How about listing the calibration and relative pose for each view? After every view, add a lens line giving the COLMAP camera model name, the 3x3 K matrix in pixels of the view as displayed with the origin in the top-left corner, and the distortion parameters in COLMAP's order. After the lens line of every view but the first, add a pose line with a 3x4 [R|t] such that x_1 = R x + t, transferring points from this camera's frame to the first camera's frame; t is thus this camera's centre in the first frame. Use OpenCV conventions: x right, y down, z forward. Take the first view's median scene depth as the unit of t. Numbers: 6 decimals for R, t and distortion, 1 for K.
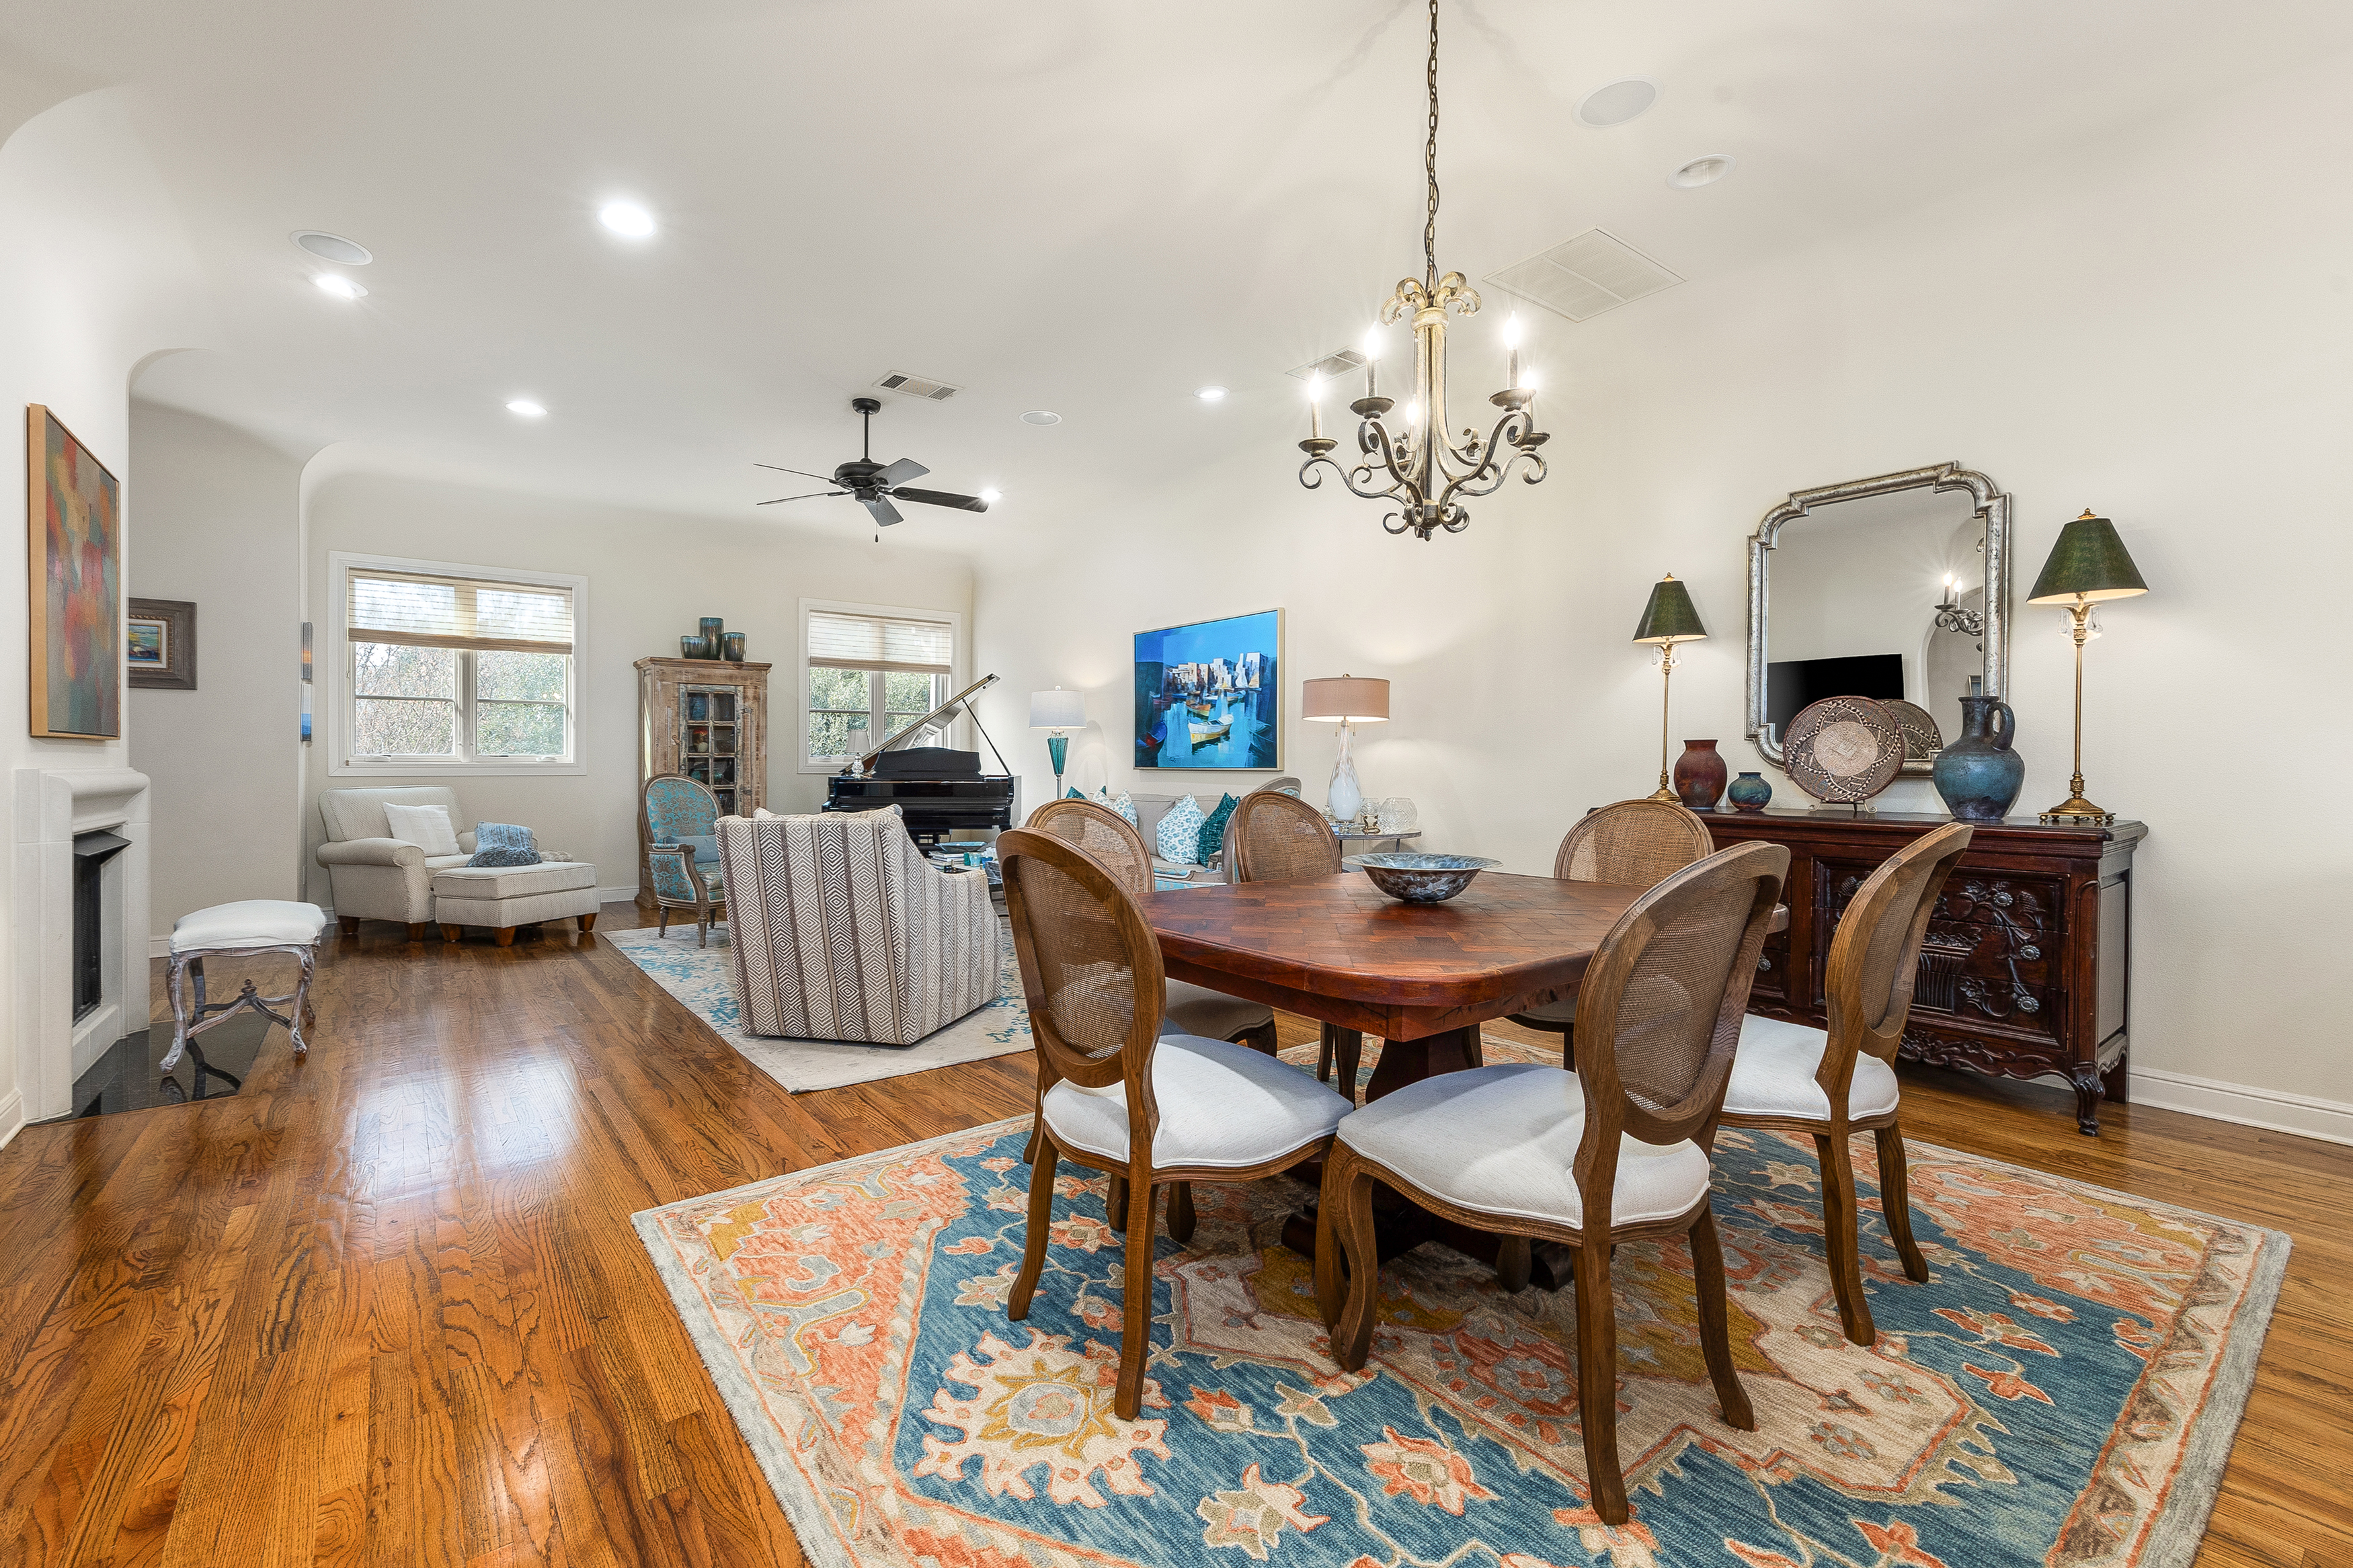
lens RADIAL K [[980.7, 0, 1118.4], [0, 980.7, 802.3], [0, 0, 1]] dist [0.003882, 0.001972]
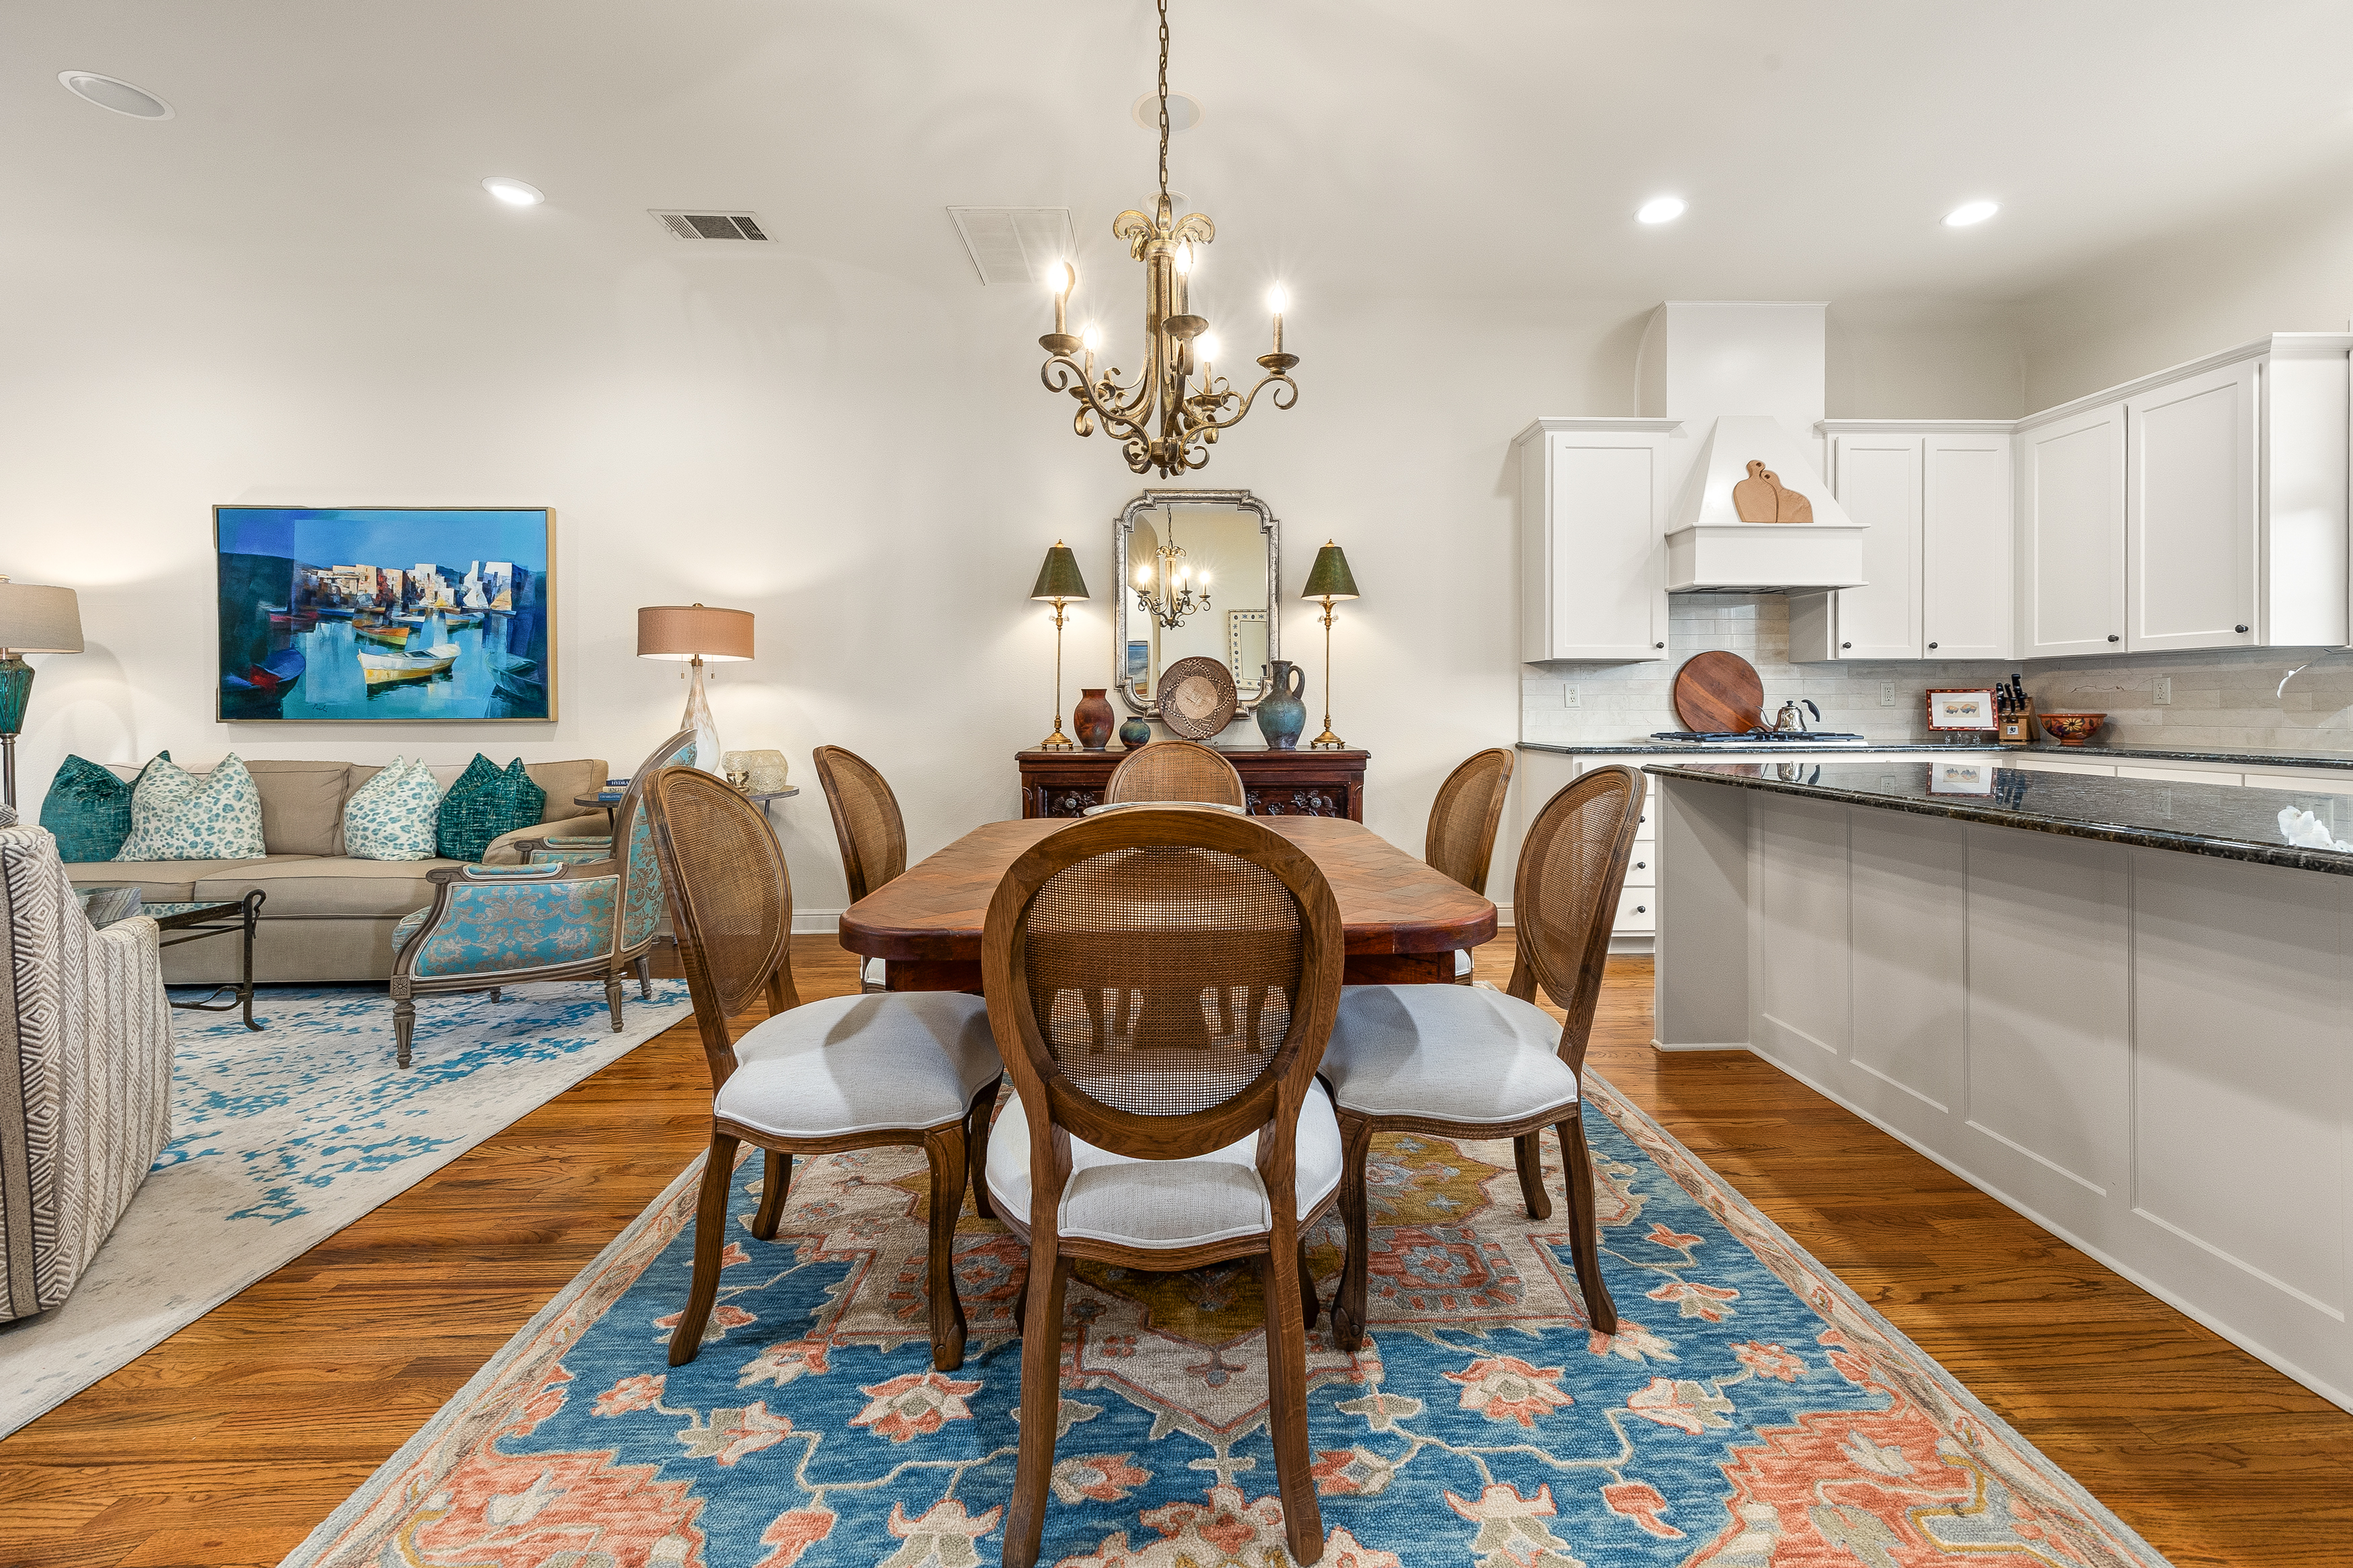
lens RADIAL K [[980.7, 0, 1205.6], [0, 980.7, 697.6], [0, 0, 1]] dist [0.003882, 0.001972]
pose [[0.560992, 0.008673, 0.827776, -0.282349], [0.038514, 0.998589, -0.036564, -0.006050], [-0.826925, 0.052393, 0.559866, 0.253298]]
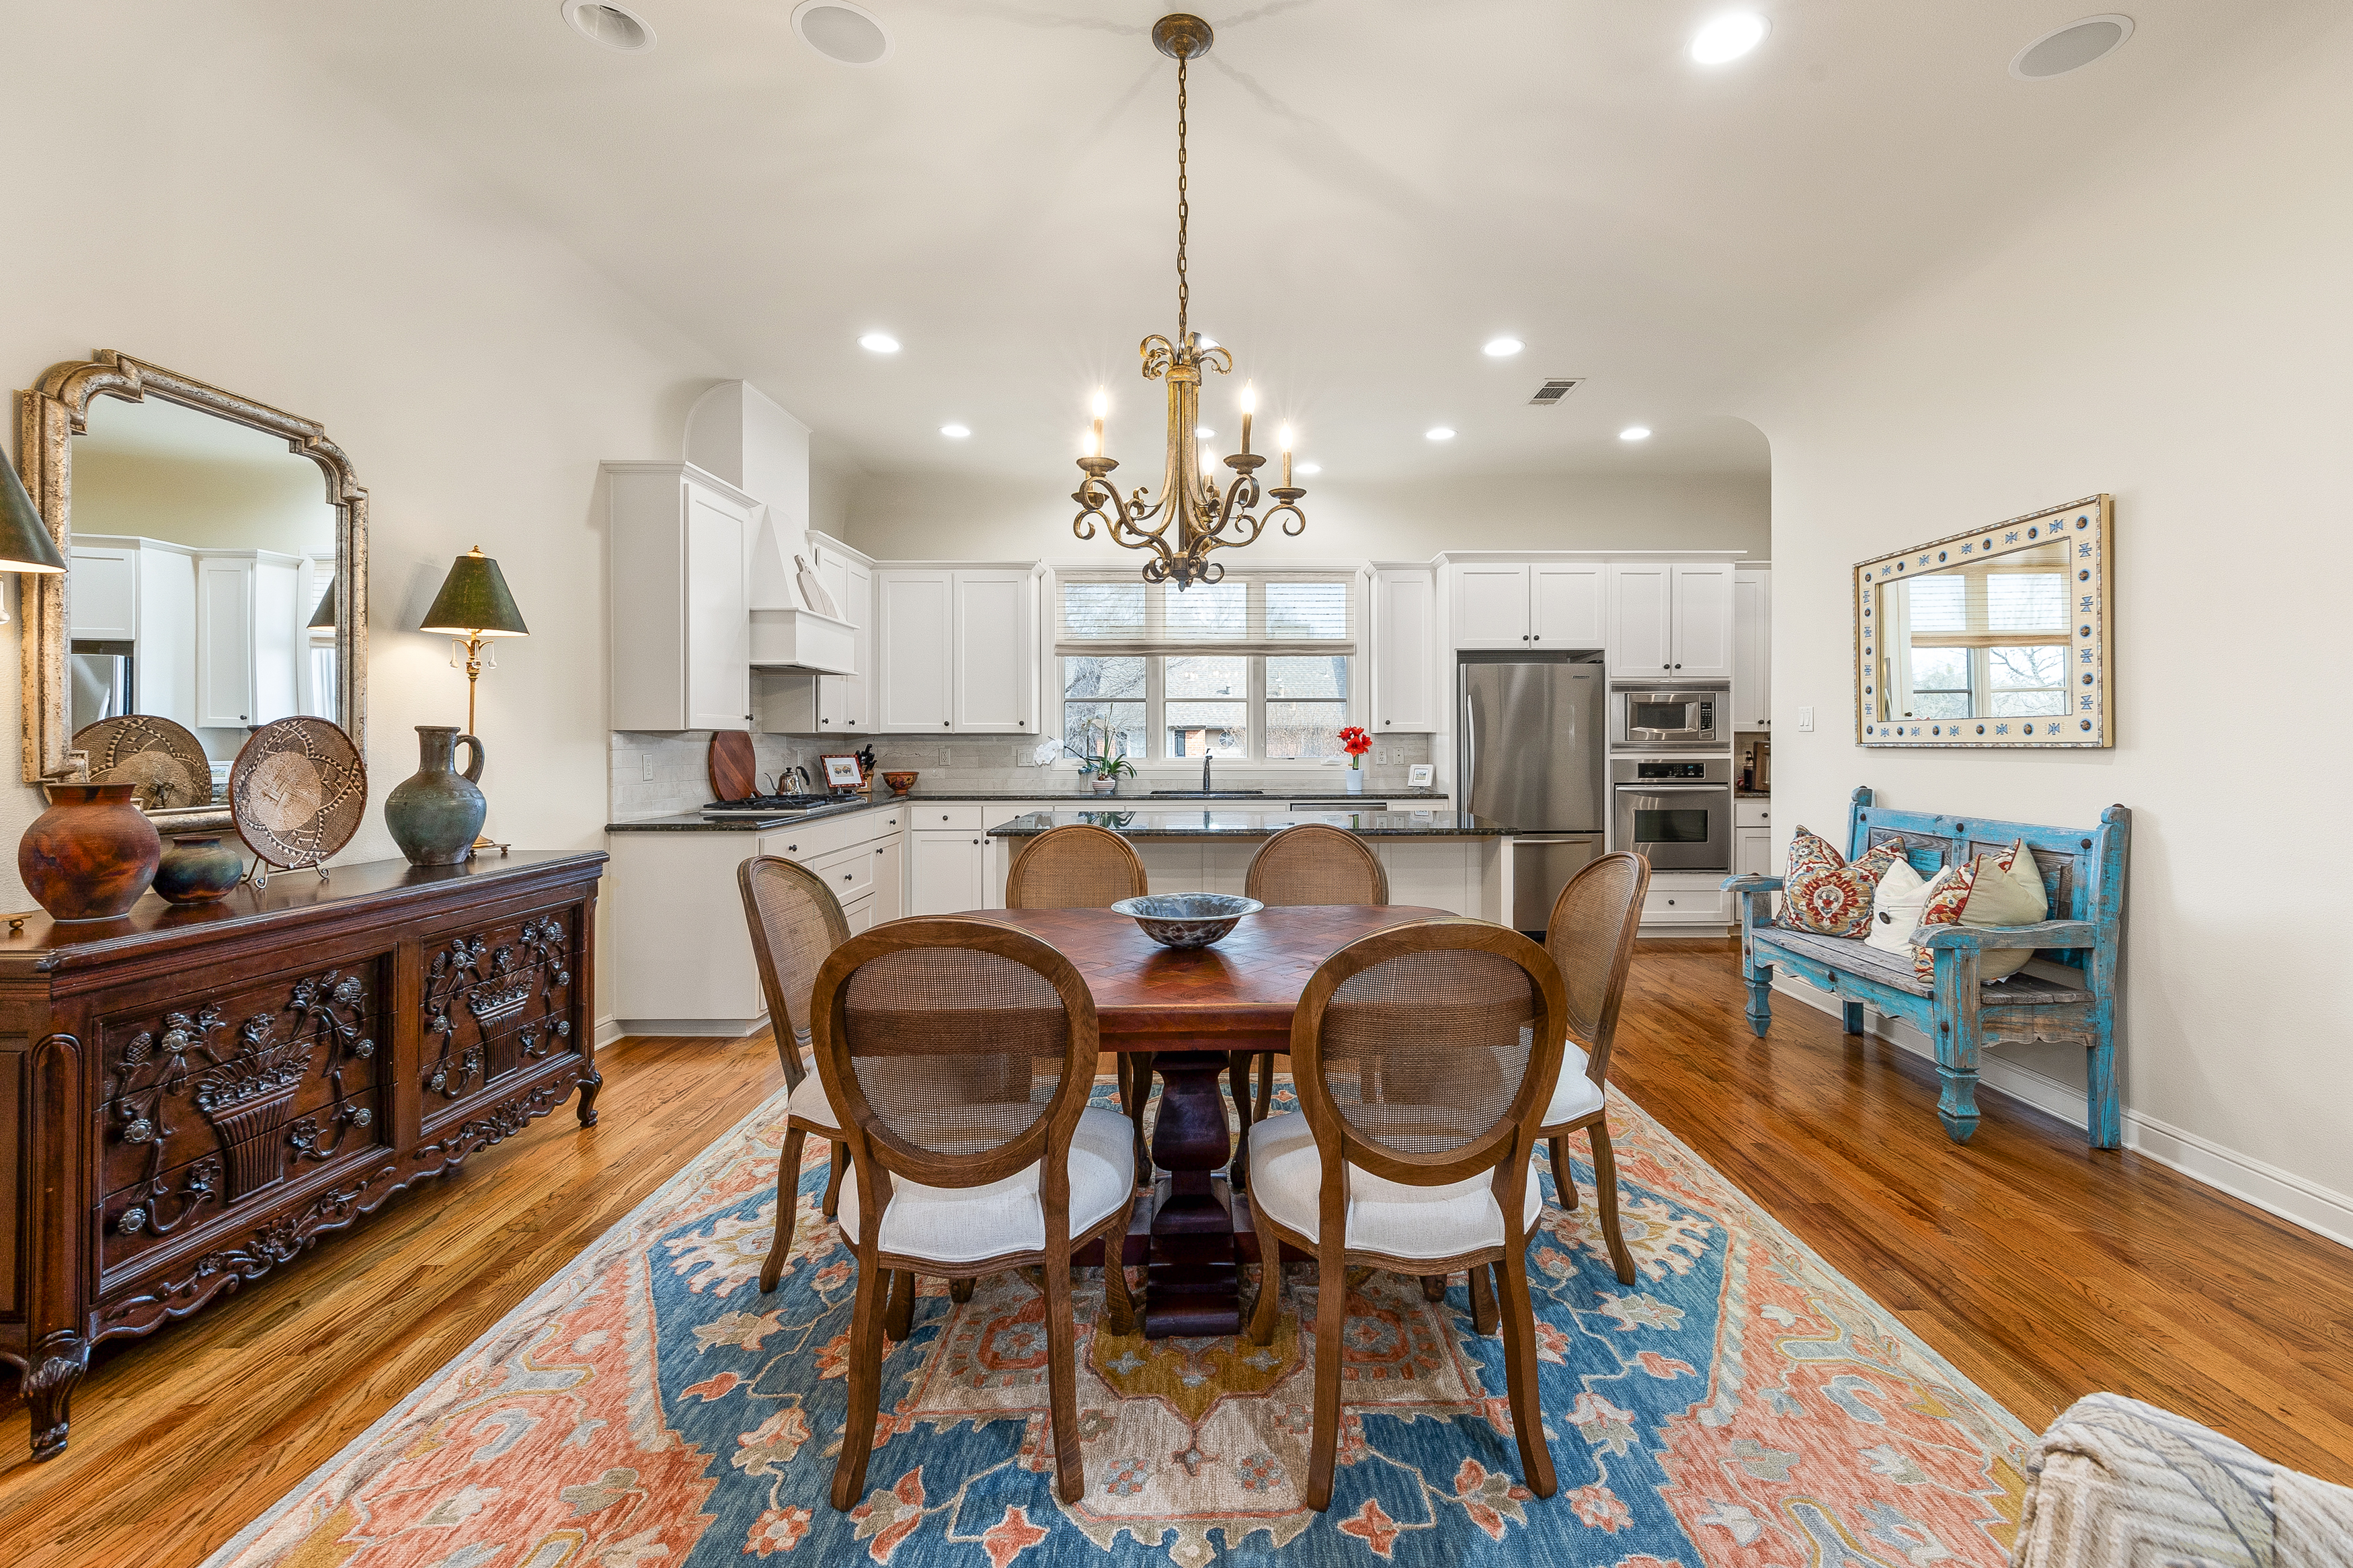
lens RADIAL K [[980.7, 0, 1230.8], [0, 980.7, 745.4], [0, 0, 1]] dist [0.003882, 0.001972]
pose [[-0.820995, -0.004320, 0.570918, -0.189788], [0.025114, 0.998730, 0.043672, -0.091893], [-0.570382, 0.050193, -0.819844, 1.093404]]
